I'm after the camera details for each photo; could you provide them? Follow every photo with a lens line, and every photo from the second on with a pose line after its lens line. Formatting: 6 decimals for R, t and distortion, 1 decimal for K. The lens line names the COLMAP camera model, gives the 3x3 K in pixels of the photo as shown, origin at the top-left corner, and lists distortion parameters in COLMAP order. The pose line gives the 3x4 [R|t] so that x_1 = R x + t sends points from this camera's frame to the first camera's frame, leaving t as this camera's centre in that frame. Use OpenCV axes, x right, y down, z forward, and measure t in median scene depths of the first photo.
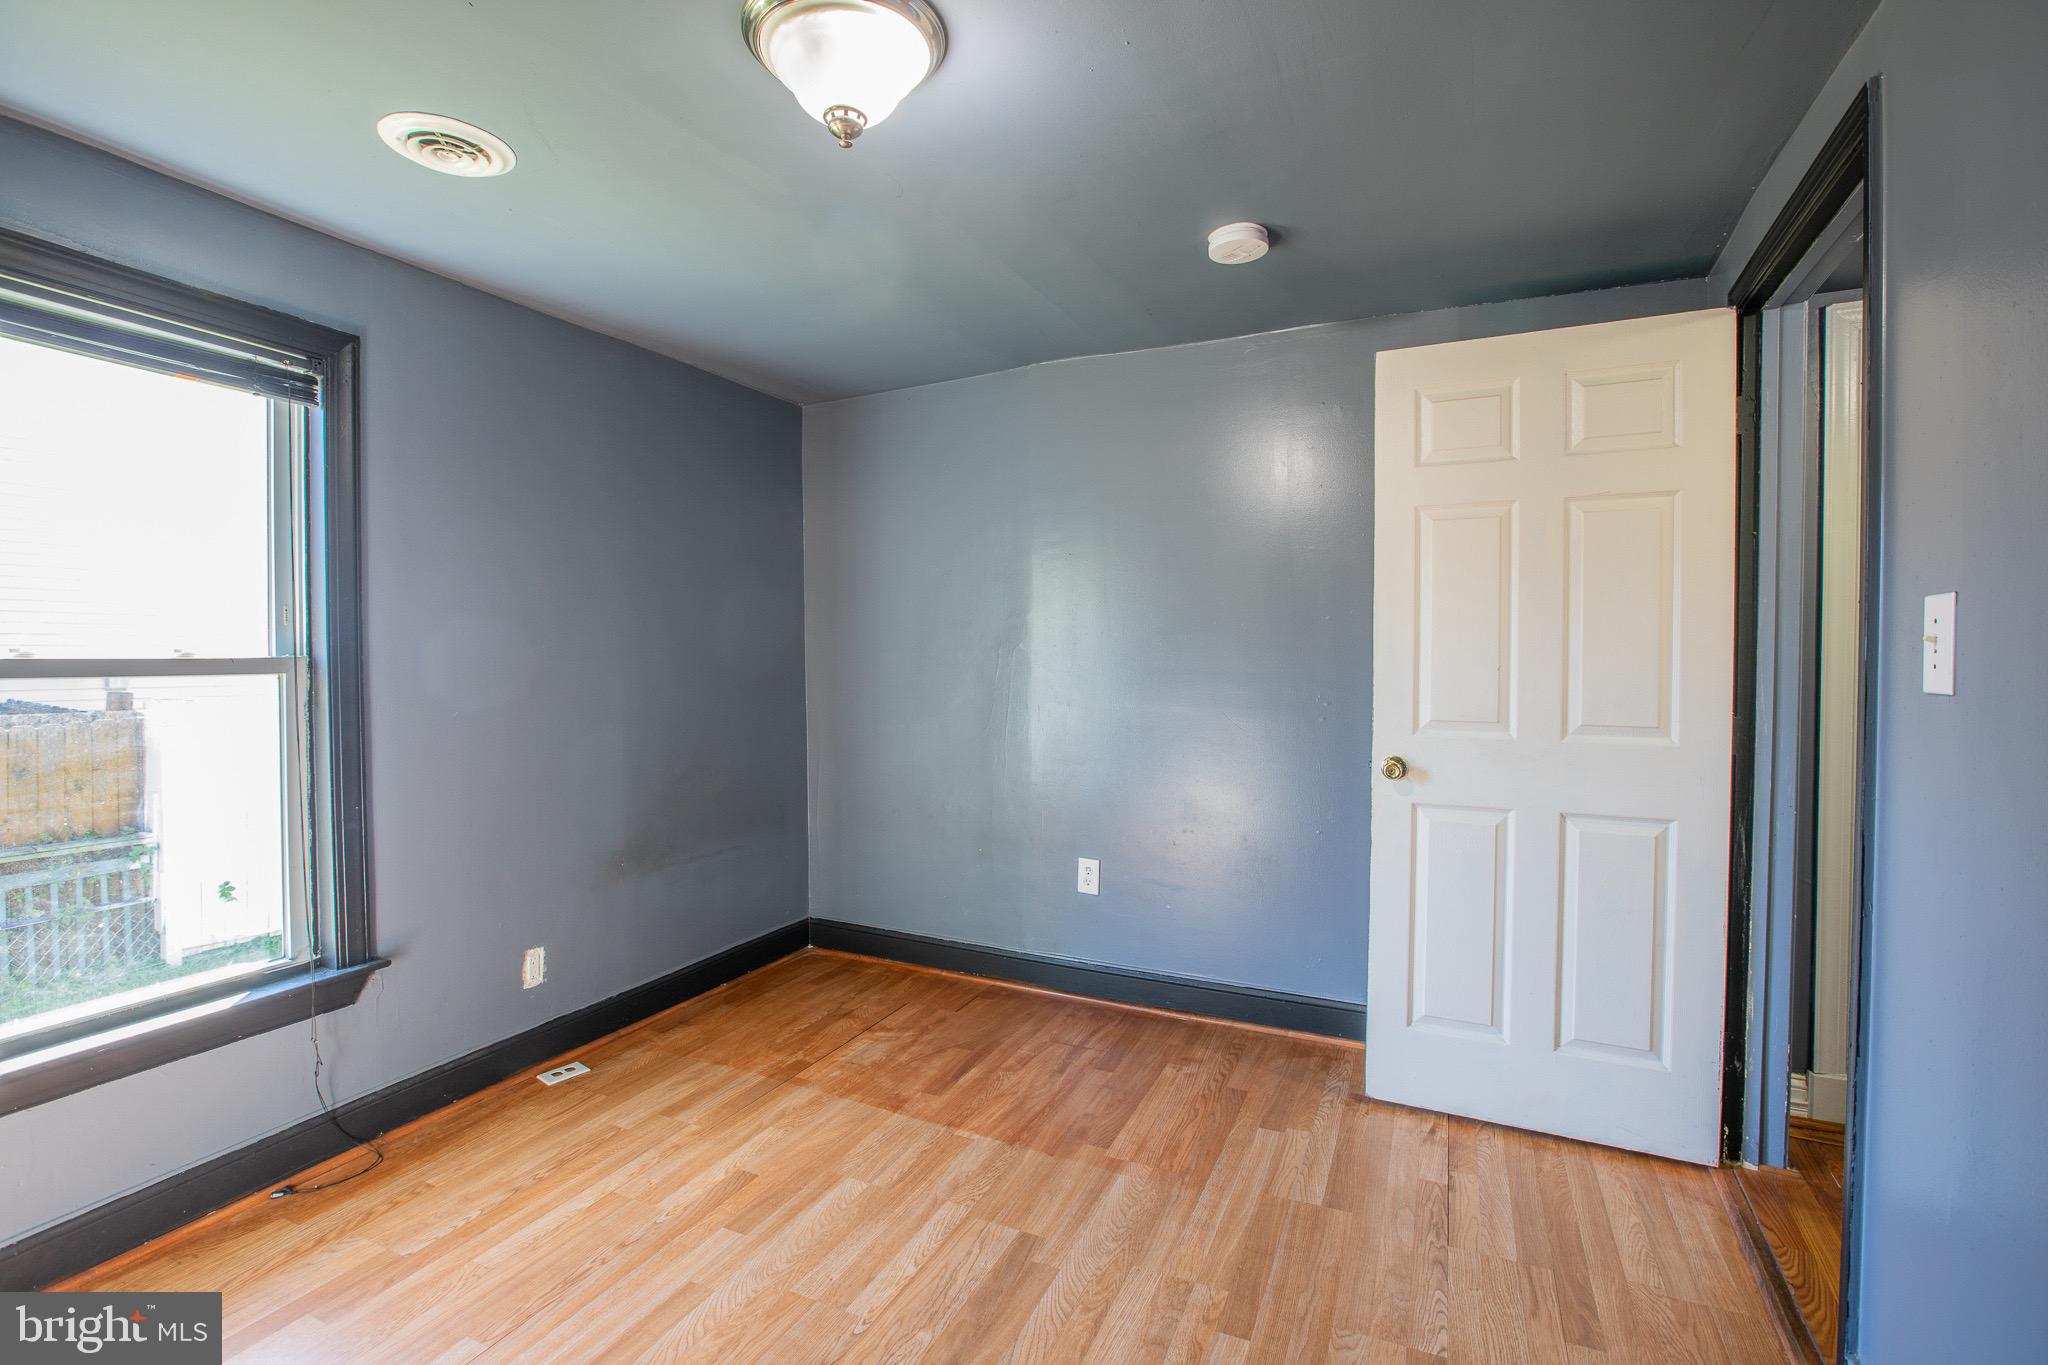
lens RADIAL K [[936.3, 0, 1011.4], [0, 936.3, 676.4], [0, 0, 1]] dist [-0.036711, 0.010311]
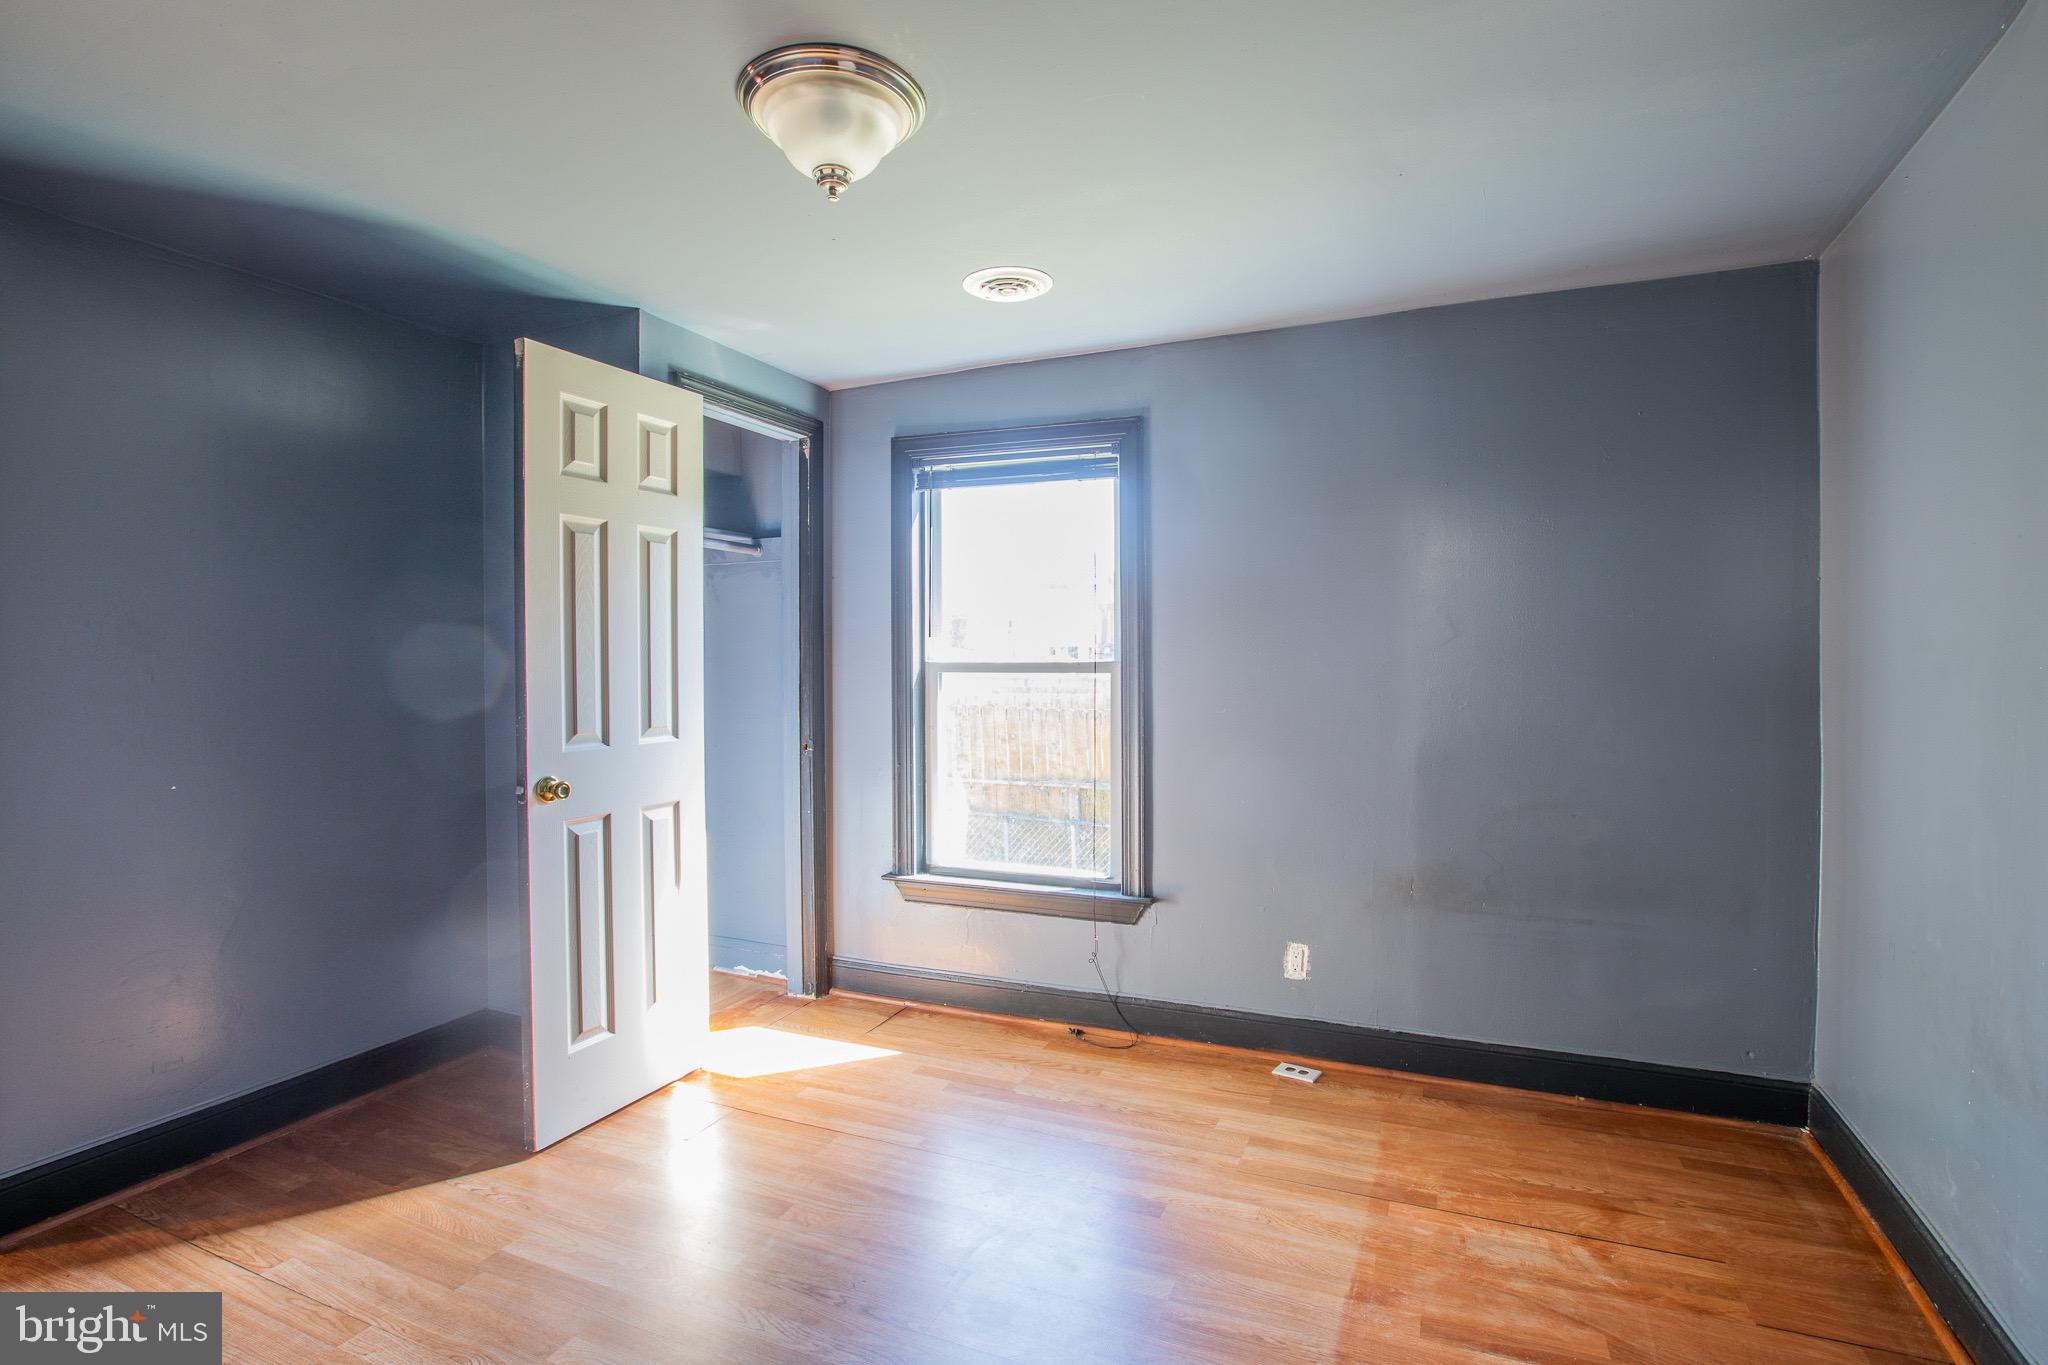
lens RADIAL K [[936.3, 0, 1018.1], [0, 936.3, 688.6], [0, 0, 1]] dist [-0.036711, 0.010311]
pose [[0.043150, 0.026235, -0.998724, 0.511770], [-0.017207, 0.999526, 0.025513, -0.011853], [0.998920, 0.016084, 0.043581, 0.648853]]
